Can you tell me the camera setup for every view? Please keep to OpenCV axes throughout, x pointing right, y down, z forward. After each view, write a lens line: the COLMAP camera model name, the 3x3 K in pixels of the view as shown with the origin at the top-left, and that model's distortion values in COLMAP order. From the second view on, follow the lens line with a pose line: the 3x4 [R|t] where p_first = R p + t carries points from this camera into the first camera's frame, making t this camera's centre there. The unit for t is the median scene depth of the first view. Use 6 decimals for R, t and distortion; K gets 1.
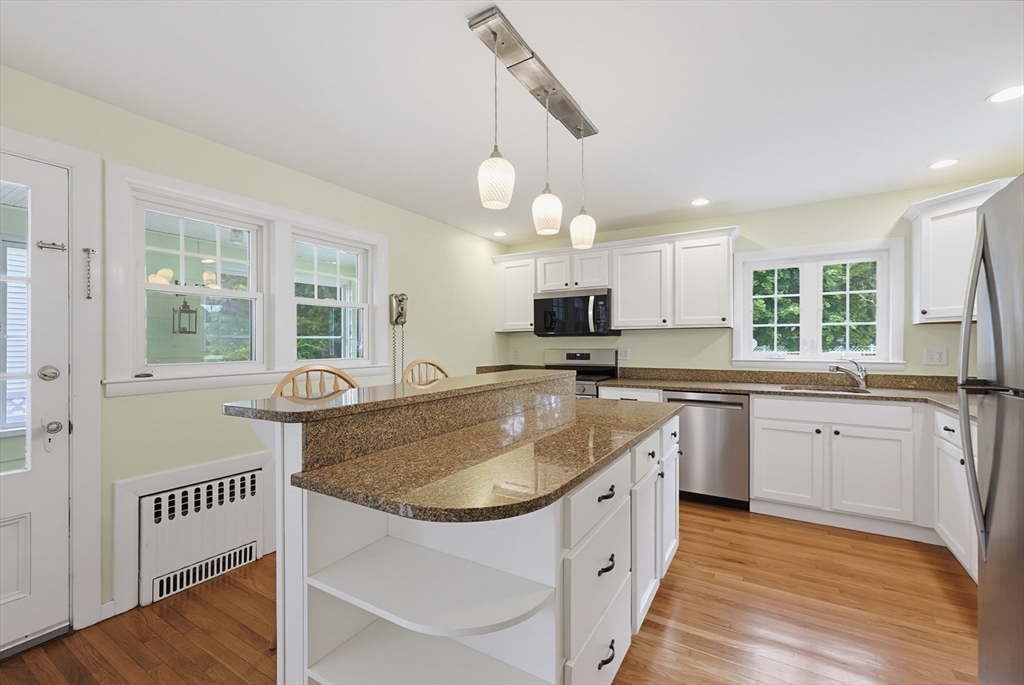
lens RADIAL K [[445.4, 0, 512.0], [0, 445.4, 342.5], [0, 0, 1]] dist [0.001481, 0.000007]
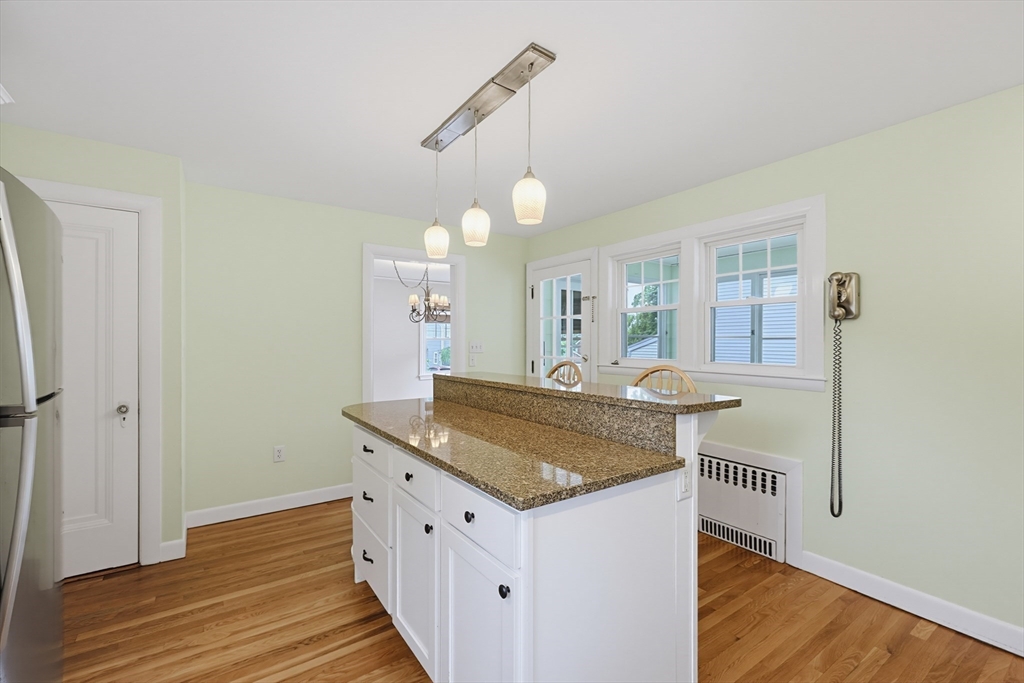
lens RADIAL K [[437.8, 0, 512.0], [0, 437.8, 341.5], [0, 0, 1]] dist [-0.001648, -0.000196]
pose [[-0.392374, 0.002664, -0.919802, 0.568334], [-0.001383, 0.999993, 0.003486, -0.010722], [0.919805, 0.002640, -0.392367, 0.841748]]
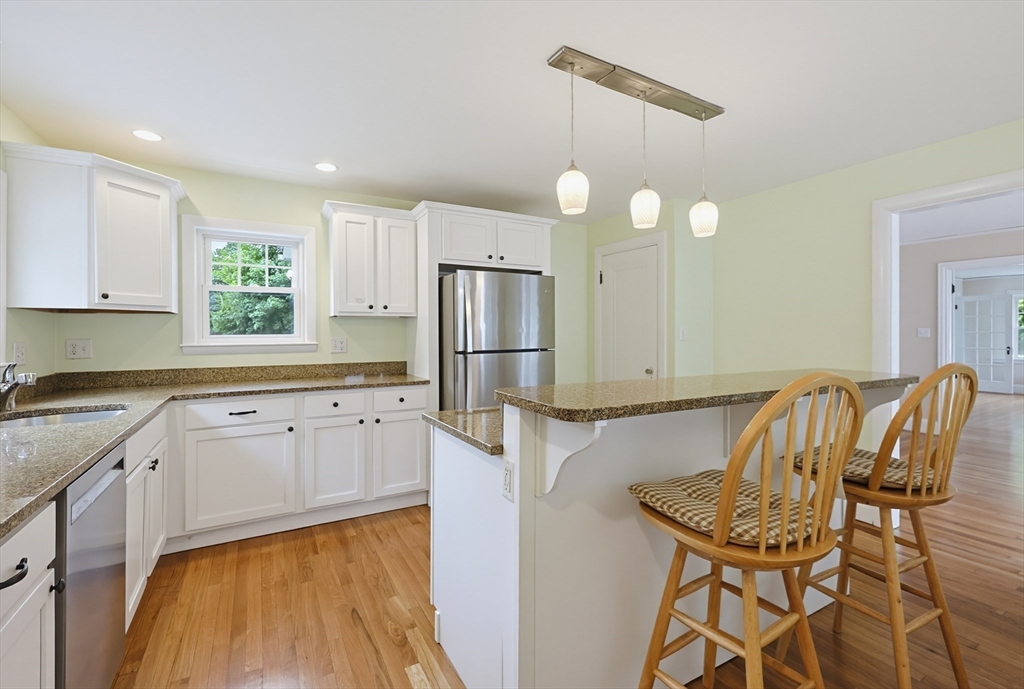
lens RADIAL K [[437.2, 0, 509.3], [0, 437.2, 328.9], [0, 0, 1]] dist [-0.000909, -0.000112]
pose [[-0.871788, 0.004228, 0.489866, -0.071240], [0.003598, 0.999991, -0.002228, -0.002415], [-0.489871, -0.000180, -0.871795, 1.150519]]
